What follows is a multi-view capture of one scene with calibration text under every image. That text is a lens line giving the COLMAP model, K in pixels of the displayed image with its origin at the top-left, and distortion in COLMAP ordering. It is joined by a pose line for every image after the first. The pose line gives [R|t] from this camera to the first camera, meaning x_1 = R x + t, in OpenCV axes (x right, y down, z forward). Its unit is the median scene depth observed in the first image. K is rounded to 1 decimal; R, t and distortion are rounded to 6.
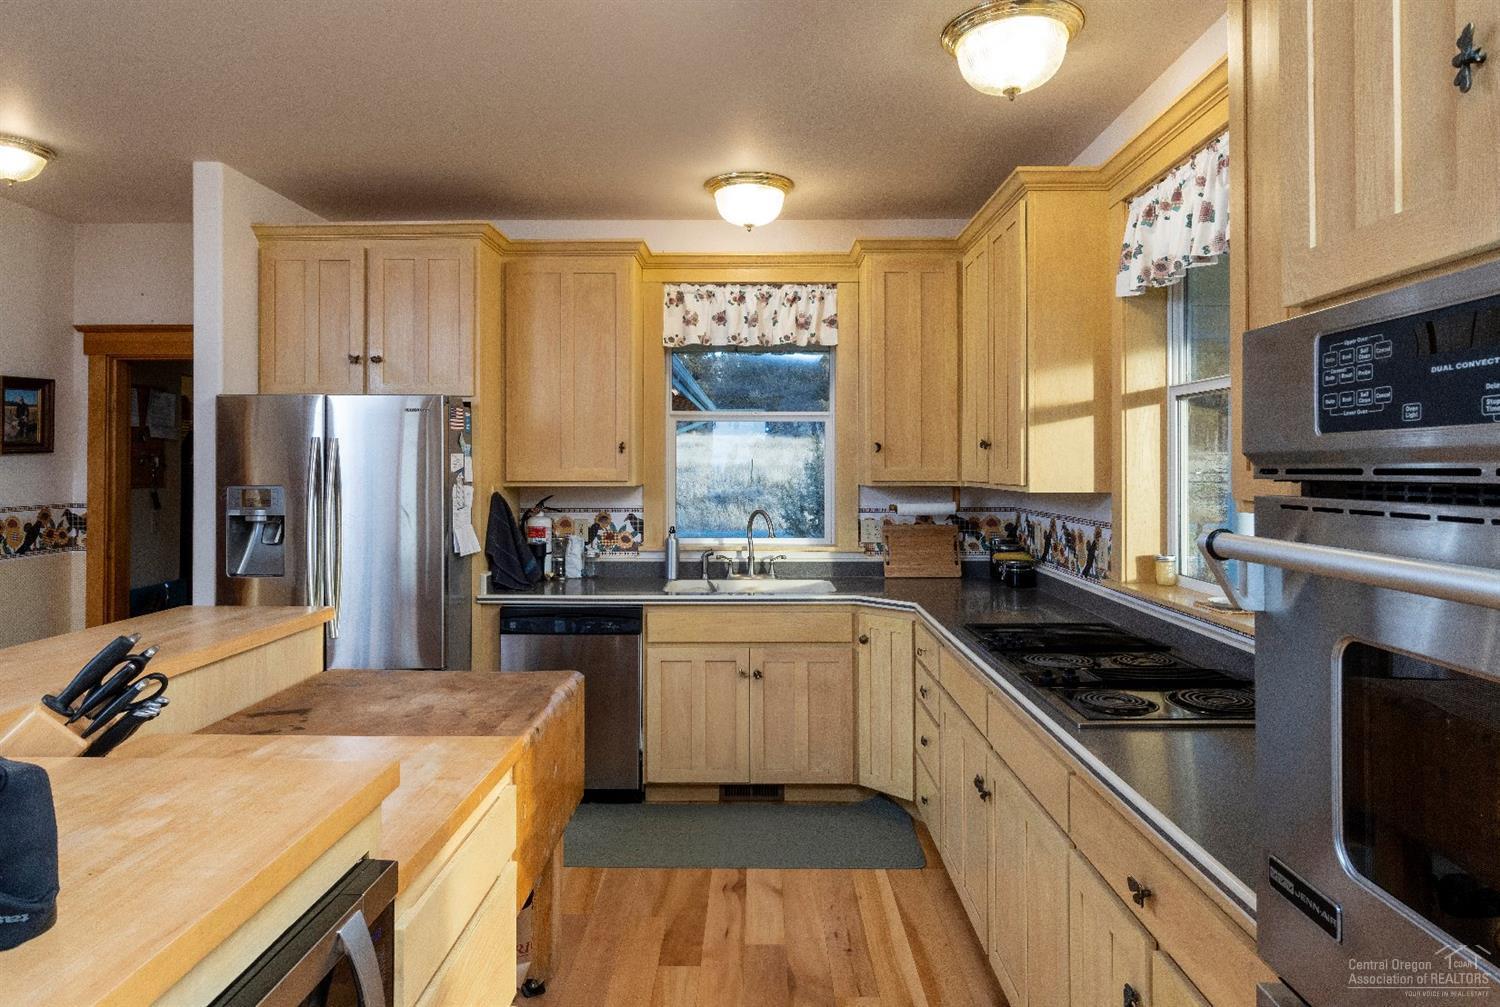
lens RADIAL K [[912.4, 0, 750.4], [0, 912.4, 459.1], [0, 0, 1]] dist [0.050675, 0.000159]
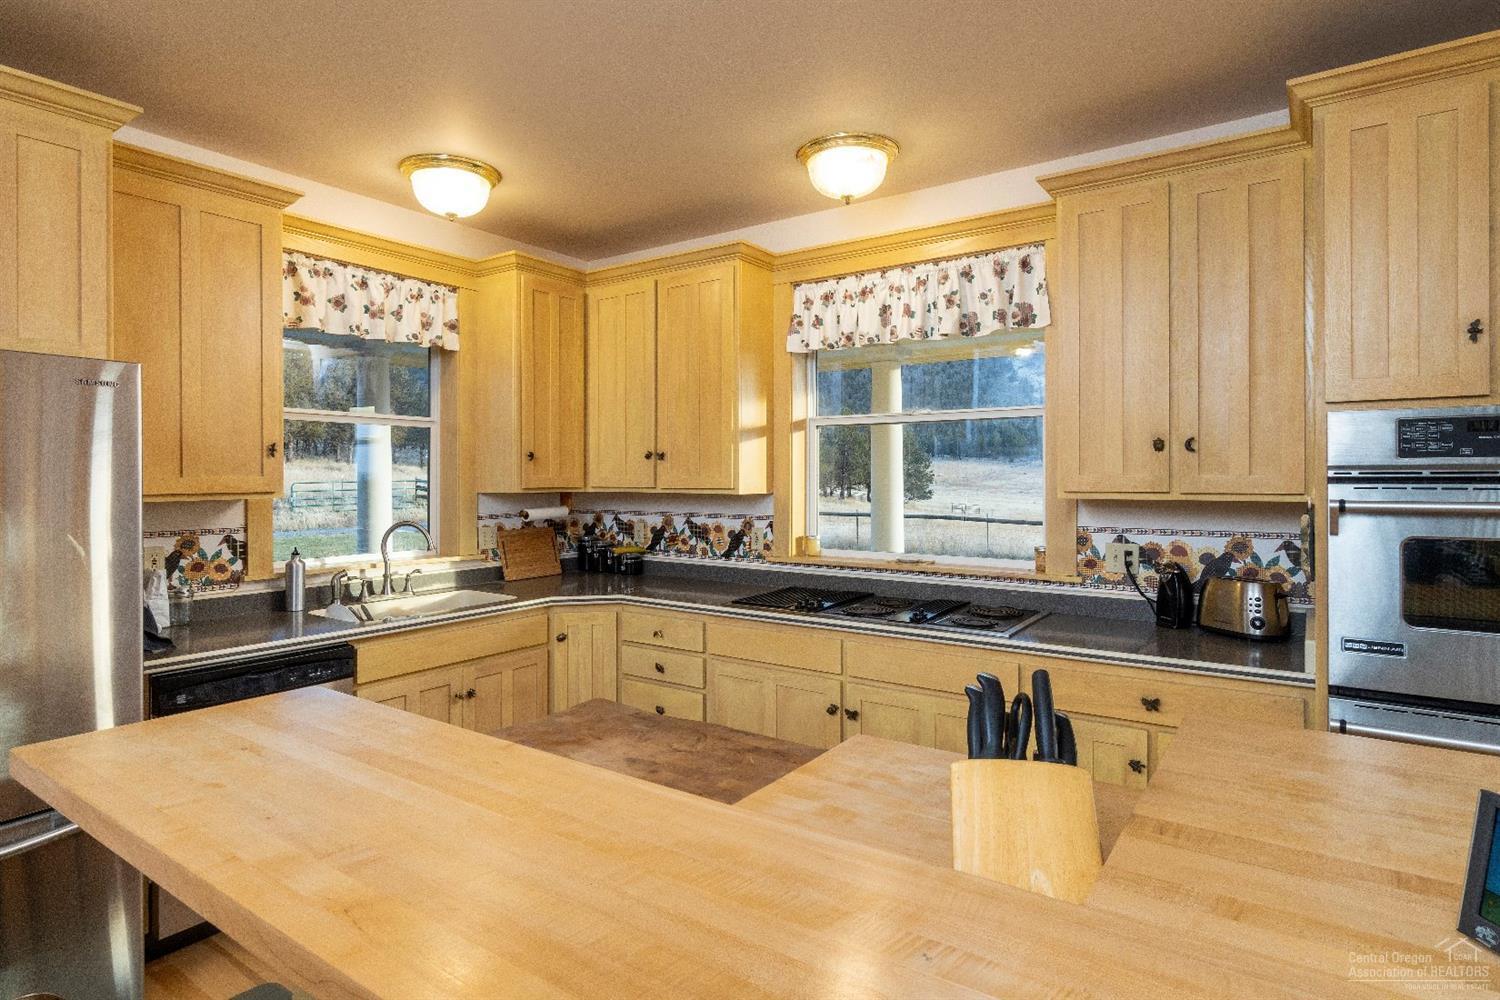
lens RADIAL K [[798.0, 0, 748.8], [0, 798.0, 480.0], [0, 0, 1]] dist [-0.019113, -0.000457]
pose [[0.565011, -0.004702, 0.825070, -0.436407], [-0.005302, 0.999942, 0.009329, 0.004399], [-0.825066, -0.009646, 0.564954, 0.258171]]
